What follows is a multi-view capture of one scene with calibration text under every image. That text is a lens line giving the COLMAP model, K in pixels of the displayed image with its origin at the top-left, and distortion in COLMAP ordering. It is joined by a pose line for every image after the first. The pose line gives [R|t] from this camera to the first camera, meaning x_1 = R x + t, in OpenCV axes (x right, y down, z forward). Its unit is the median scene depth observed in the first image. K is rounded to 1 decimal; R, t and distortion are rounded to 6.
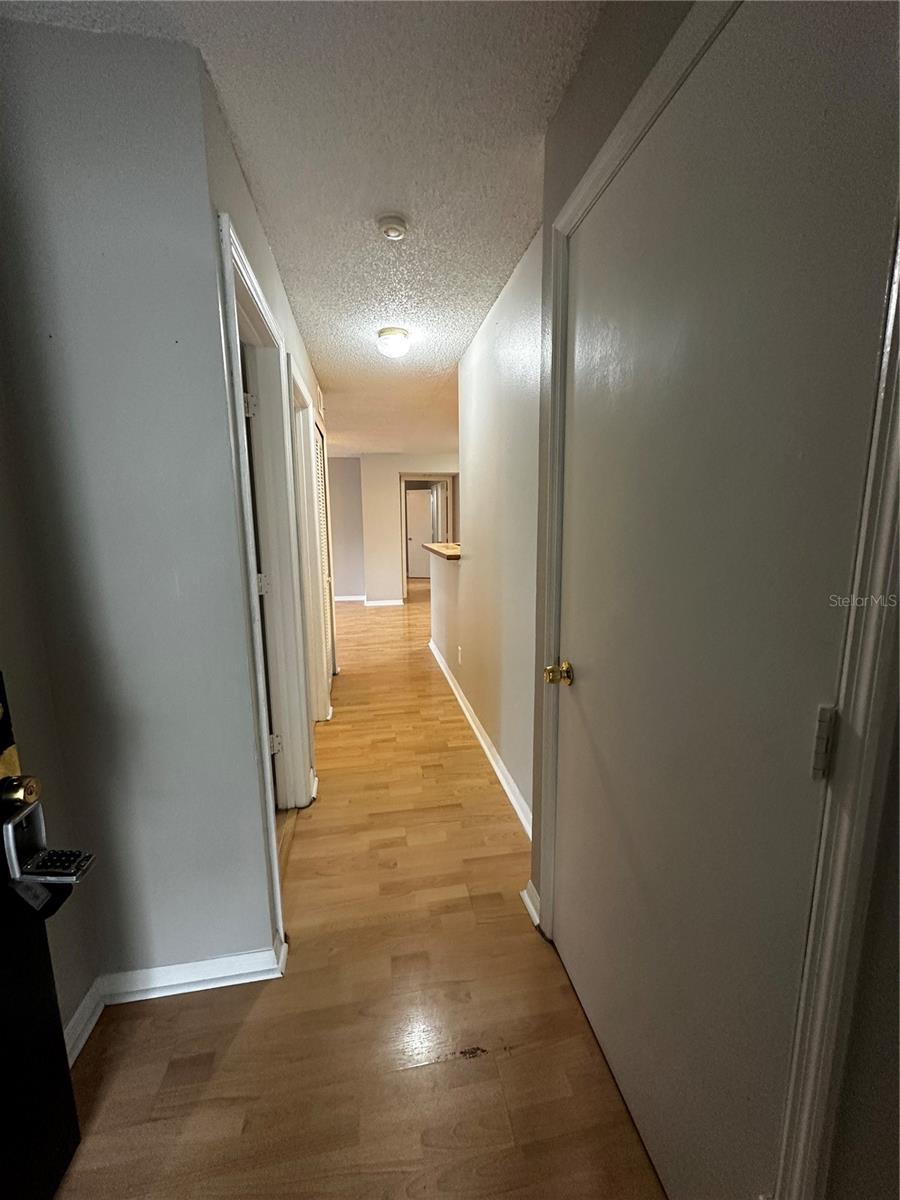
lens RADIAL K [[477.2, 0, 450.0], [0, 477.2, 600.0], [0, 0, 1]] dist [0.001051, 0.000162]
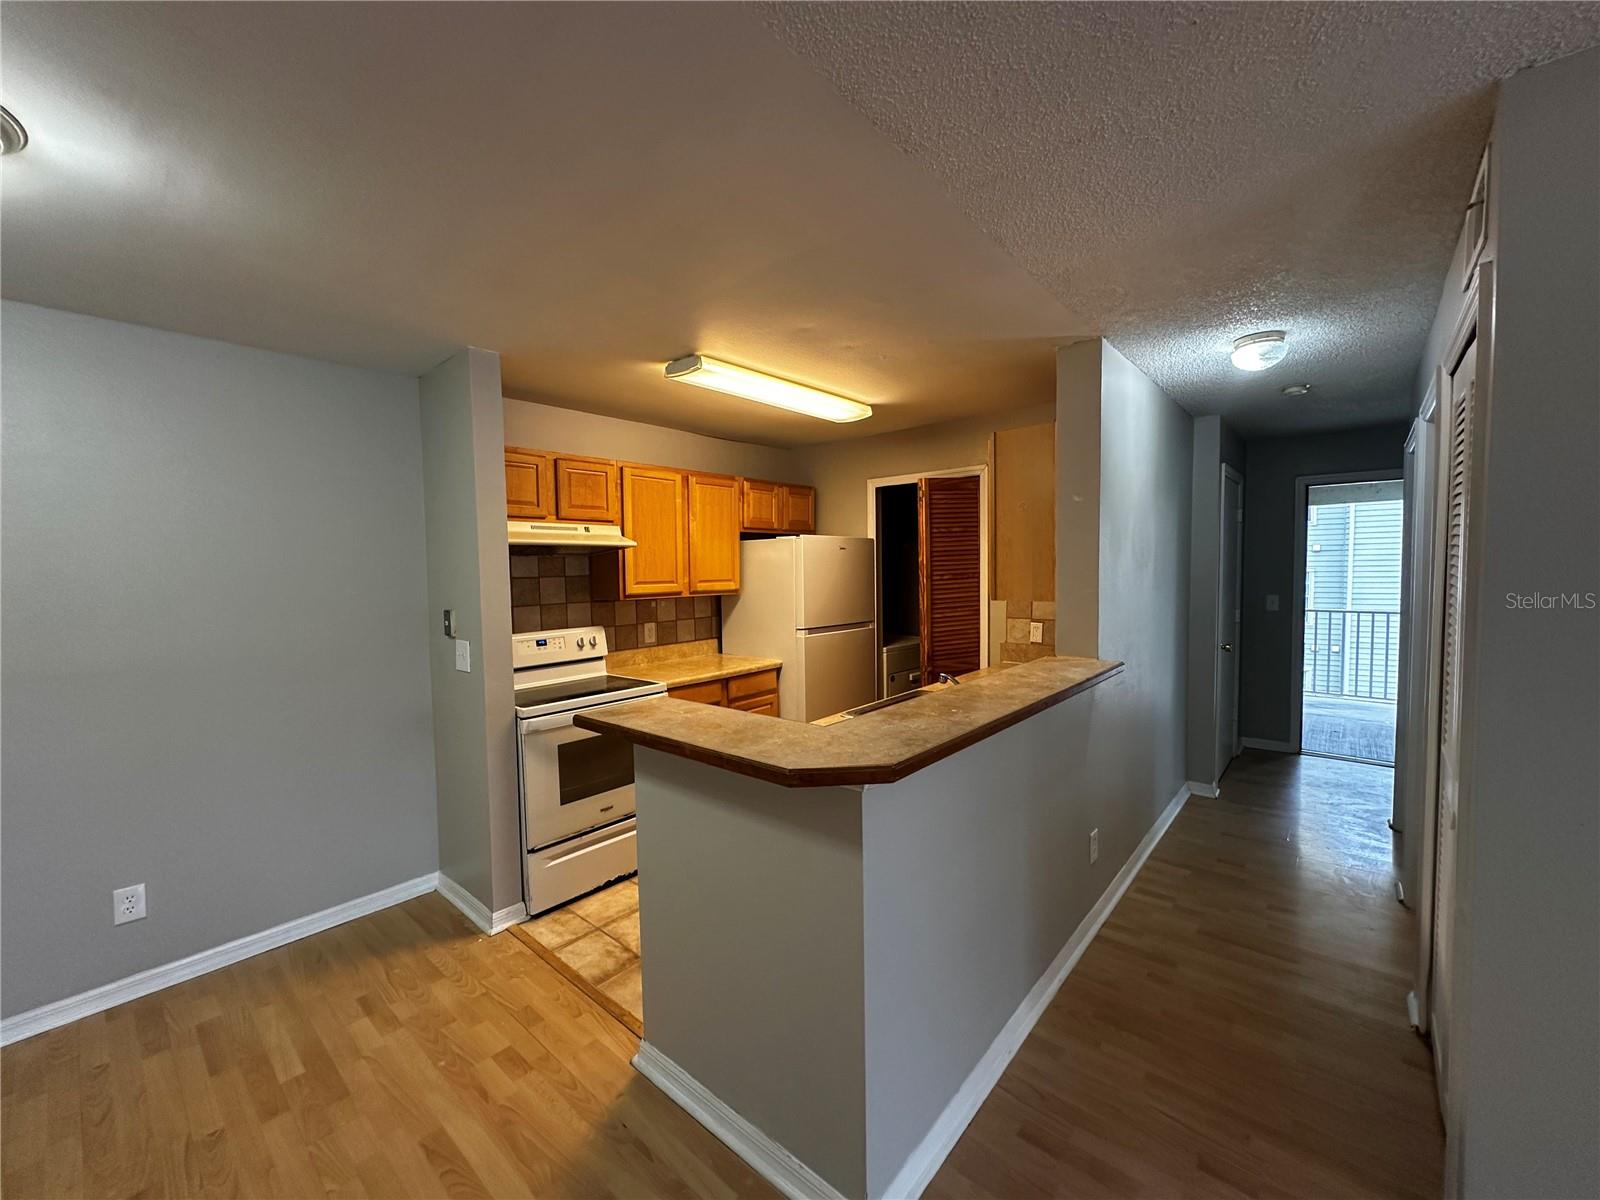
lens RADIAL K [[636.2, 0, 800.0], [0, 636.2, 600.0], [0, 0, 1]] dist [0.001051, 0.000162]
pose [[-0.627887, -0.022747, 0.777972, -0.353729], [0.148409, 0.977733, 0.148366, -0.343331], [-0.764024, 0.208615, -0.610530, 1.758872]]
